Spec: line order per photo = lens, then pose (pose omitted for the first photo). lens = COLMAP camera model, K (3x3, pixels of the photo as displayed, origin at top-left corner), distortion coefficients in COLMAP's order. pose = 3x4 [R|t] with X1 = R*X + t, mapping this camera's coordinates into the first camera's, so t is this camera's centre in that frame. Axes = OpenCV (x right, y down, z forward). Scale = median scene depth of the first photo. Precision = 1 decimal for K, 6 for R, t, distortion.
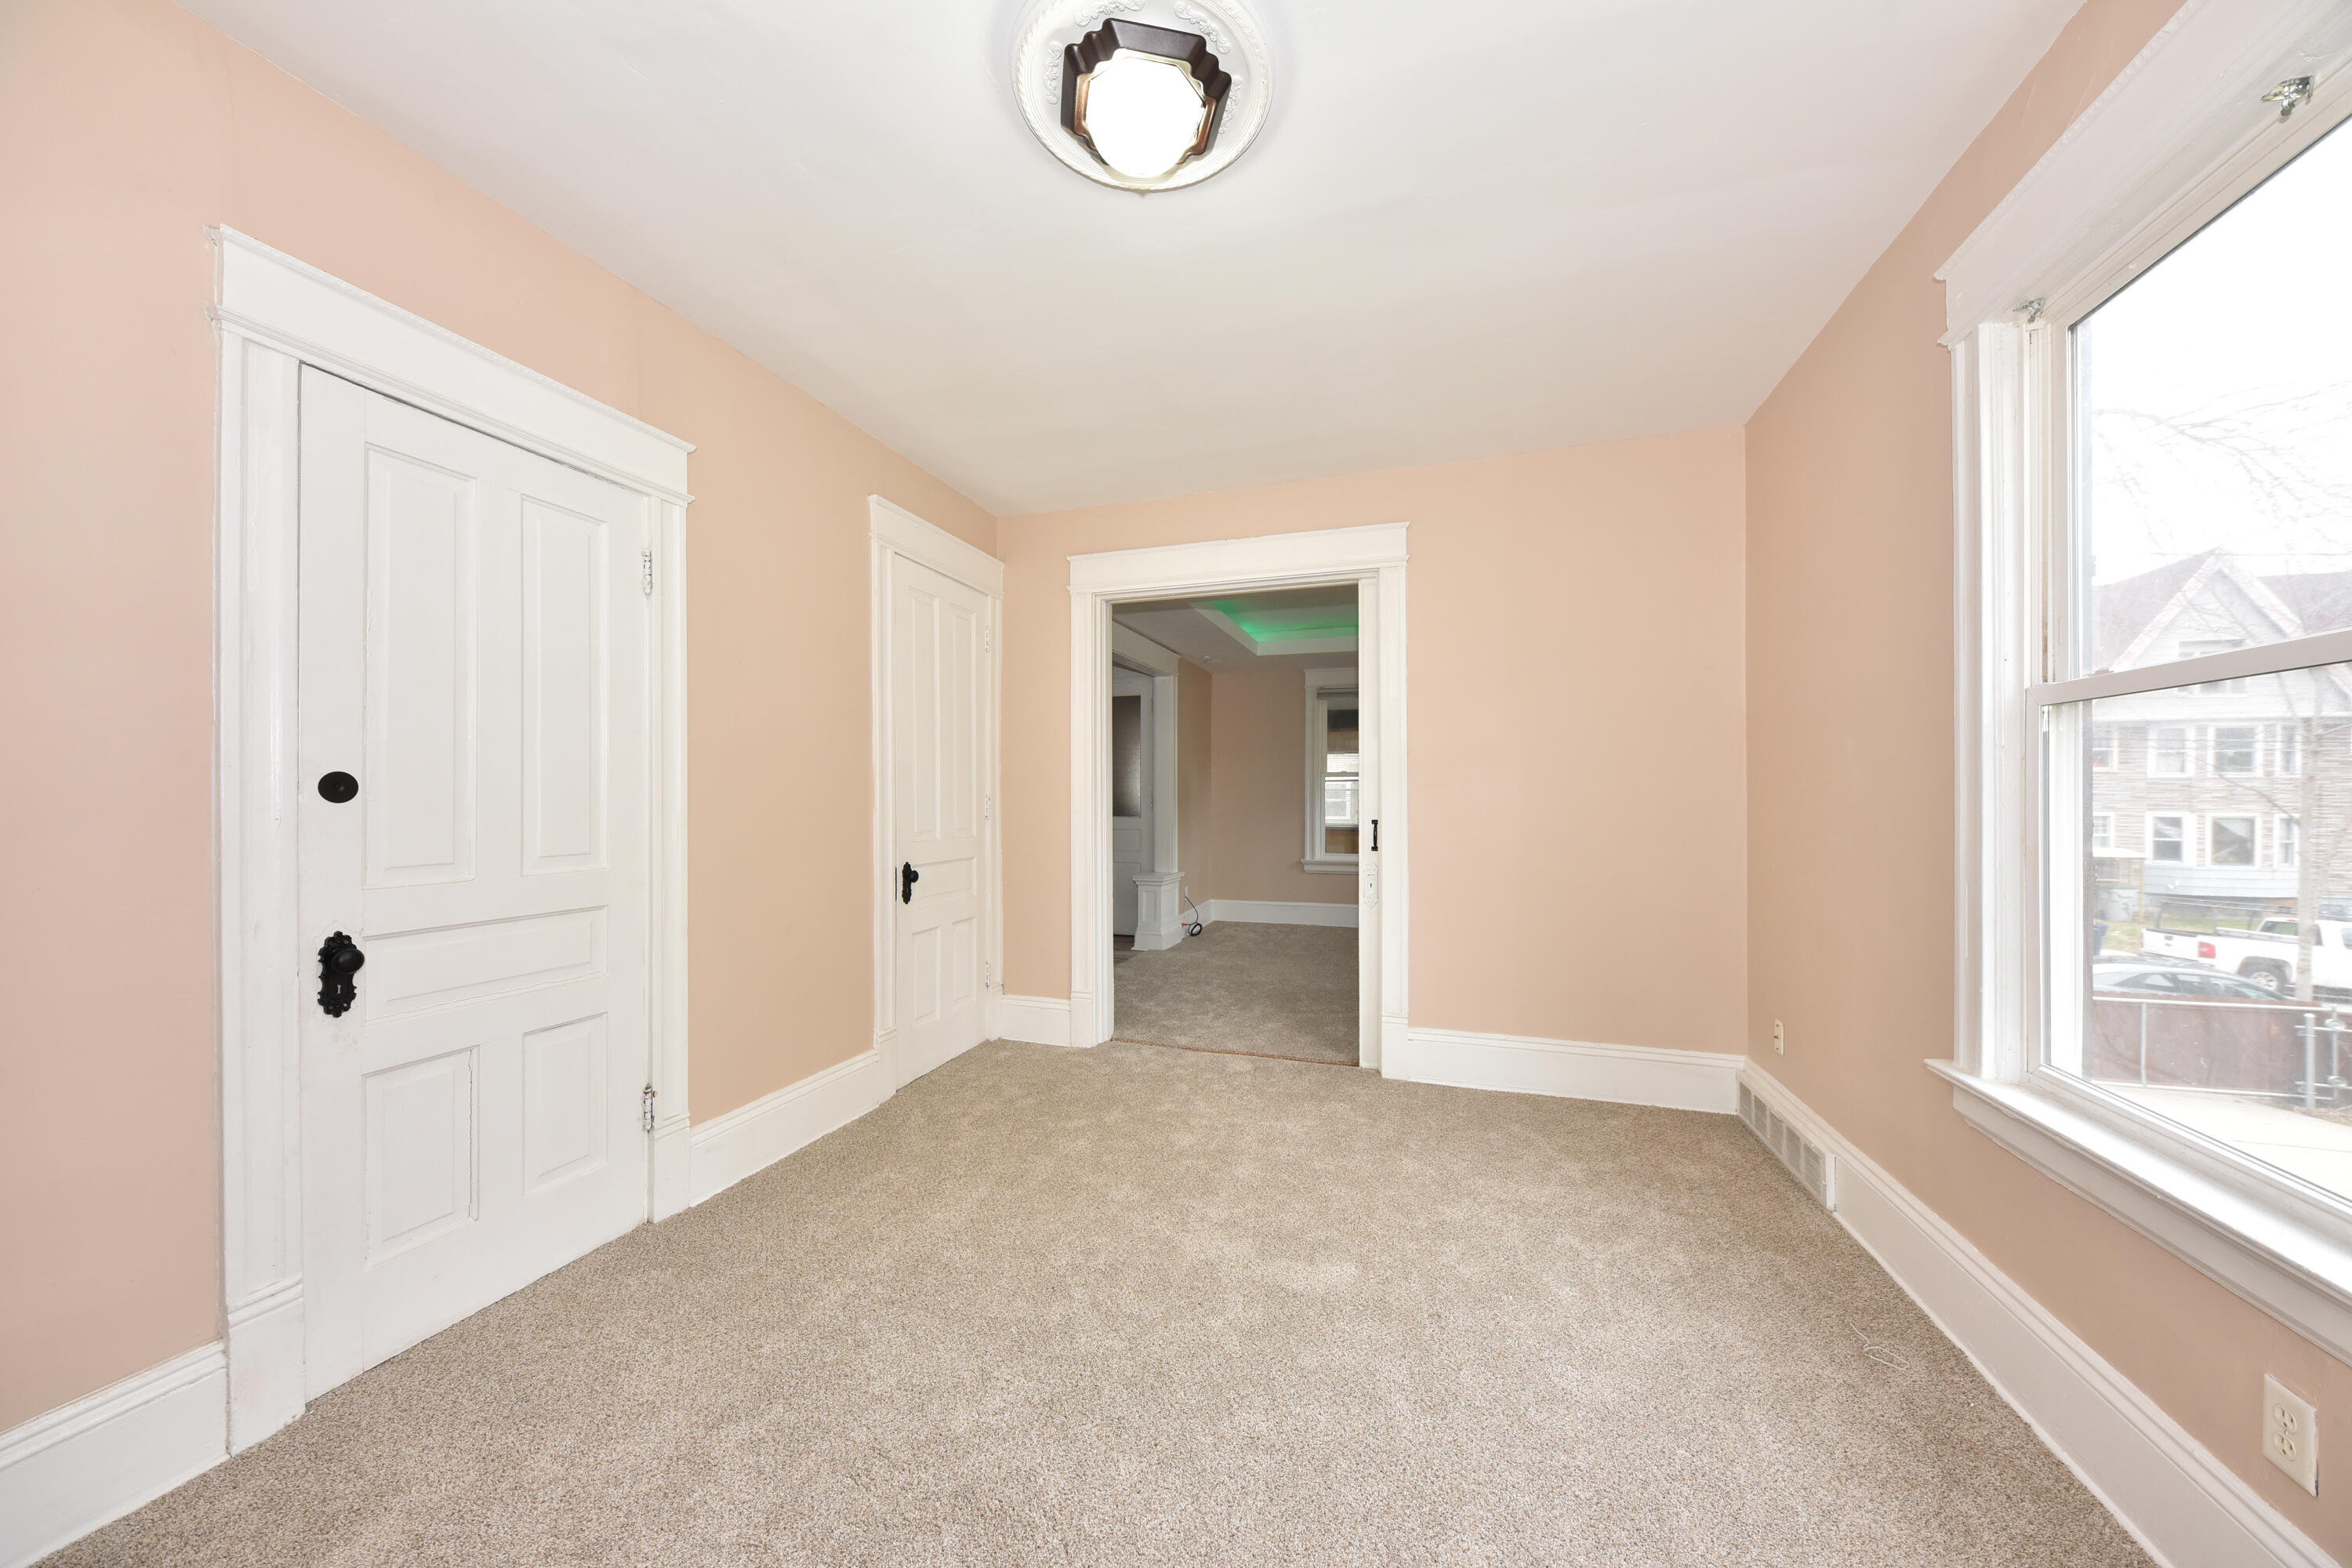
lens RADIAL K [[811.8, 0, 1180.8], [0, 811.8, 797.0], [0, 0, 1]] dist [0.014549, -0.006673]
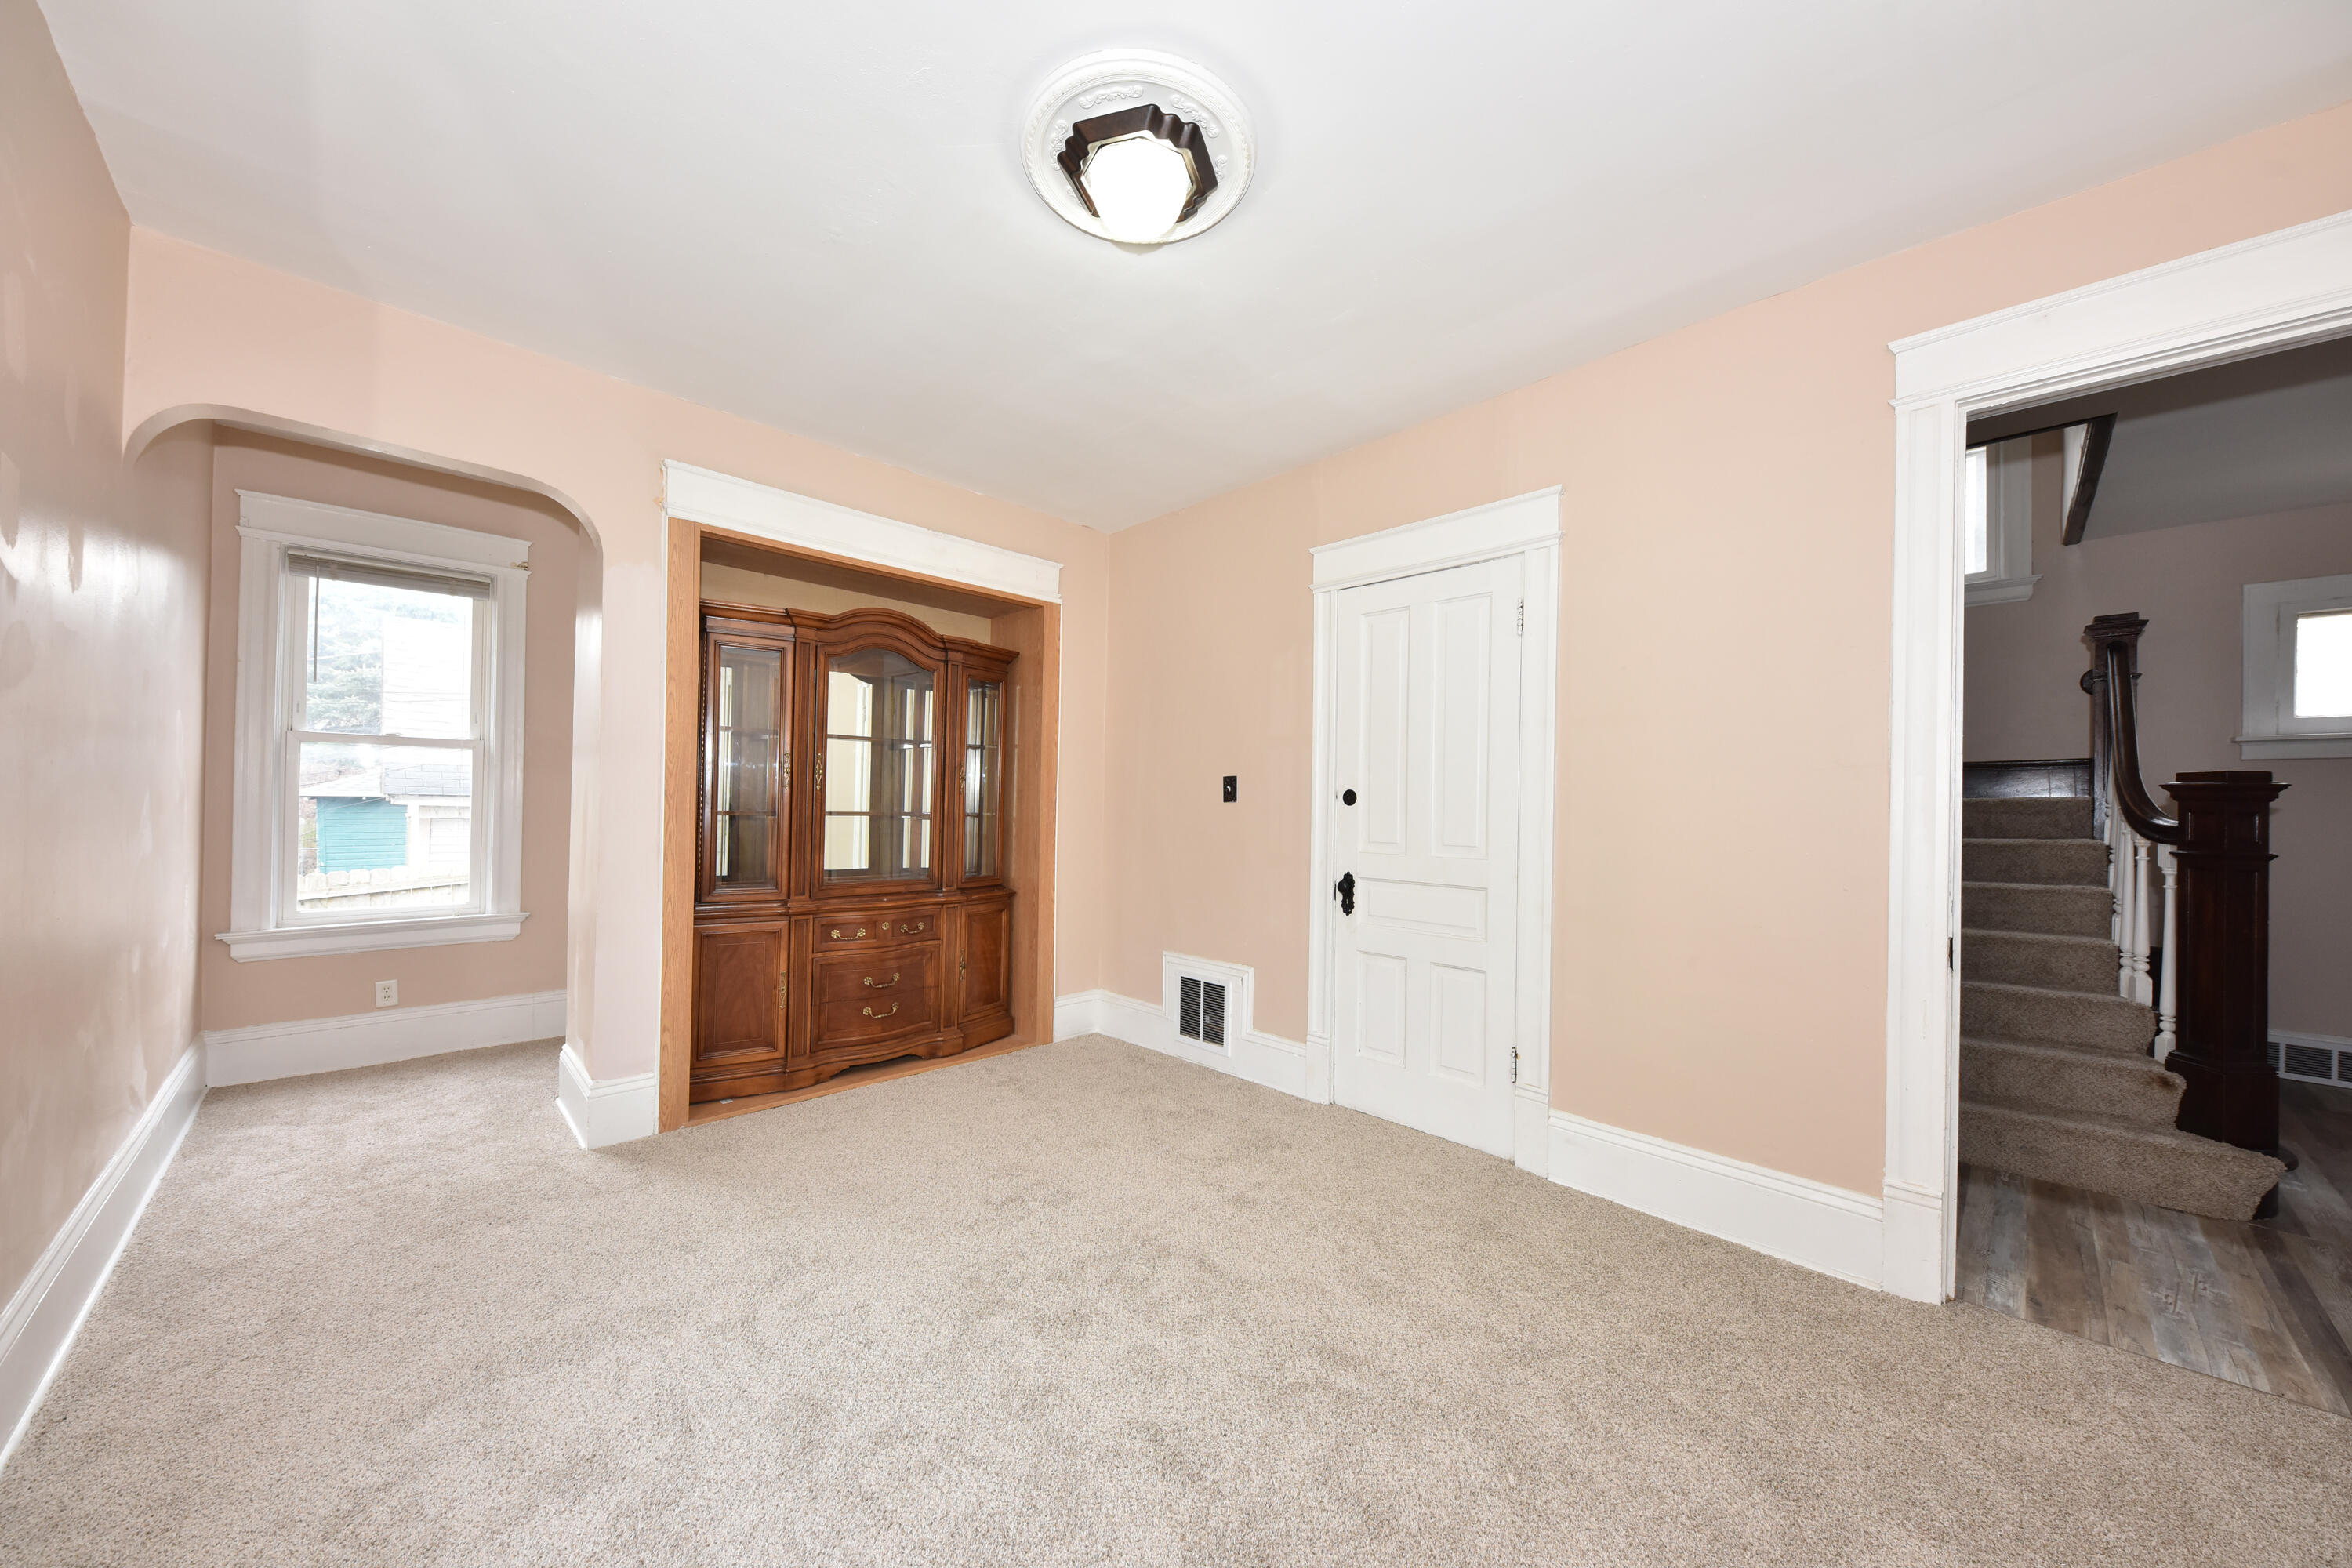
lens RADIAL K [[812.1, 0, 1178.8], [0, 812.1, 799.4], [0, 0, 1]] dist [0.008584, -0.004837]
pose [[-0.458896, -0.013604, -0.888386, 0.664655], [-0.016823, 0.999837, -0.006621, 0.008879], [0.888330, 0.011907, -0.459050, 1.162644]]
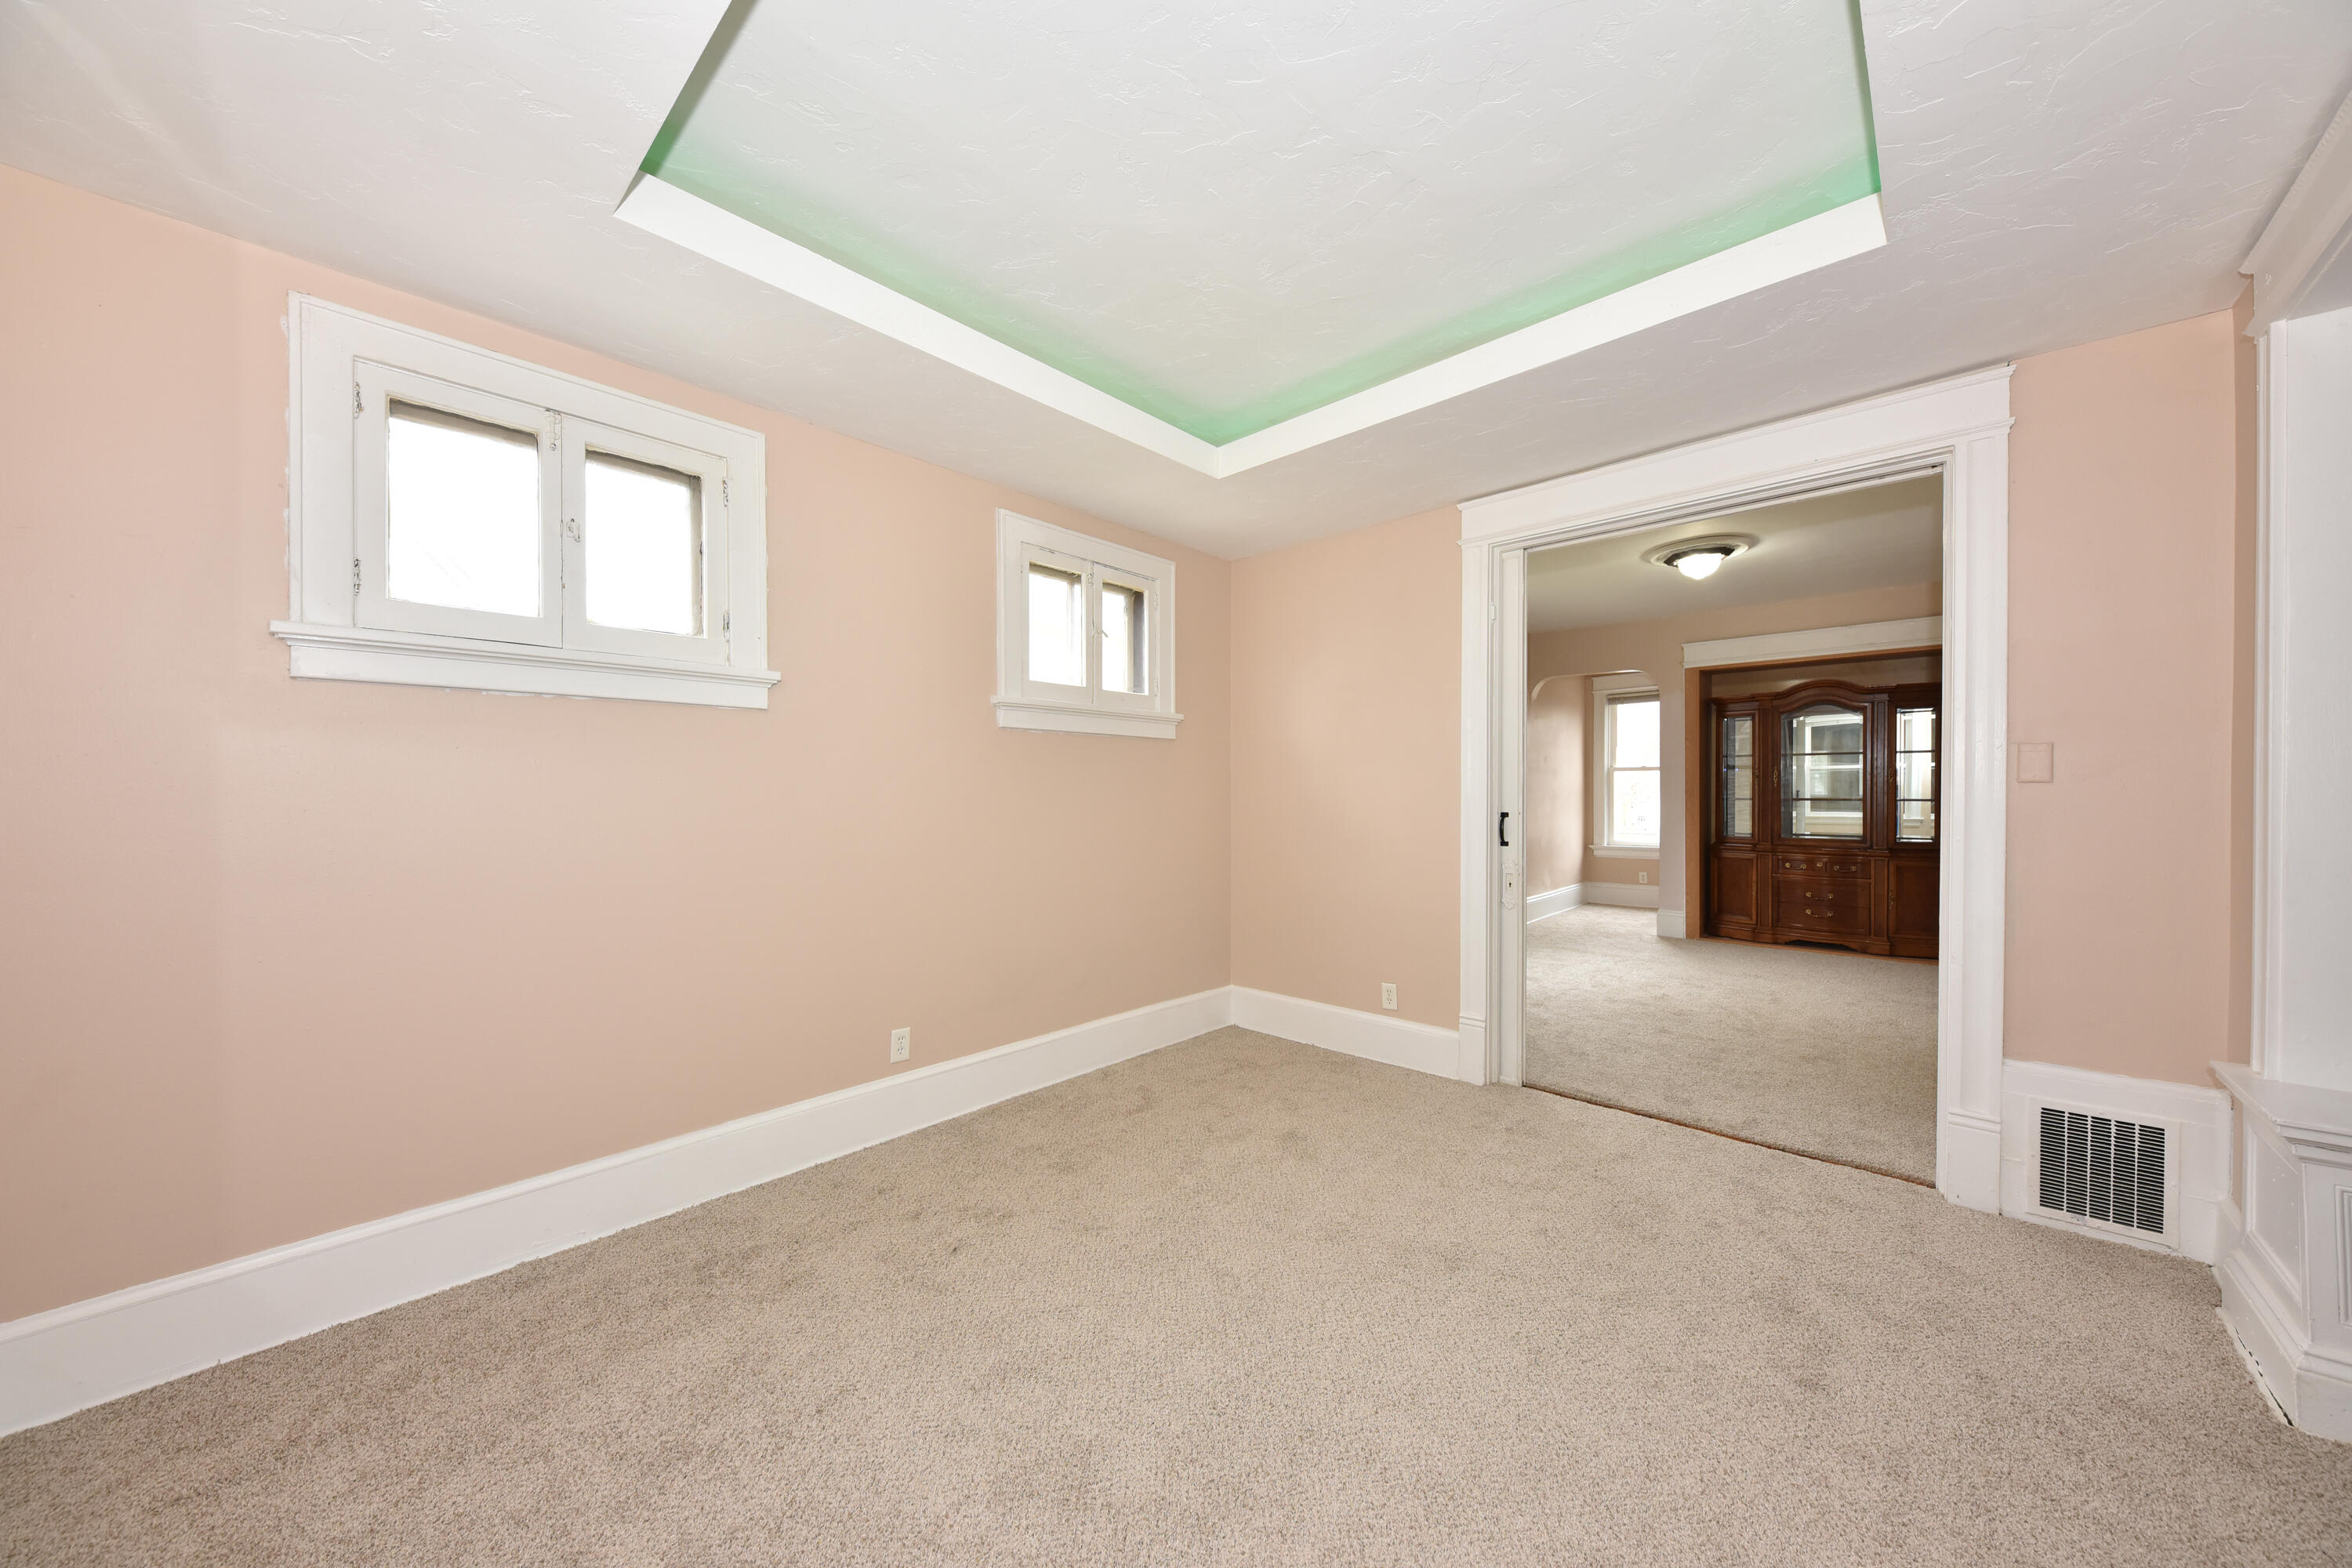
lens RADIAL K [[811.8, 0, 1180.8], [0, 811.8, 797.0], [0, 0, 1]] dist [0.014549, -0.006673]
pose [[-0.911506, -0.000092, 0.411286, 0.332266], [0.003907, 0.999953, 0.008885, -0.003881], [-0.411268, 0.009705, -0.911463, 3.344336]]
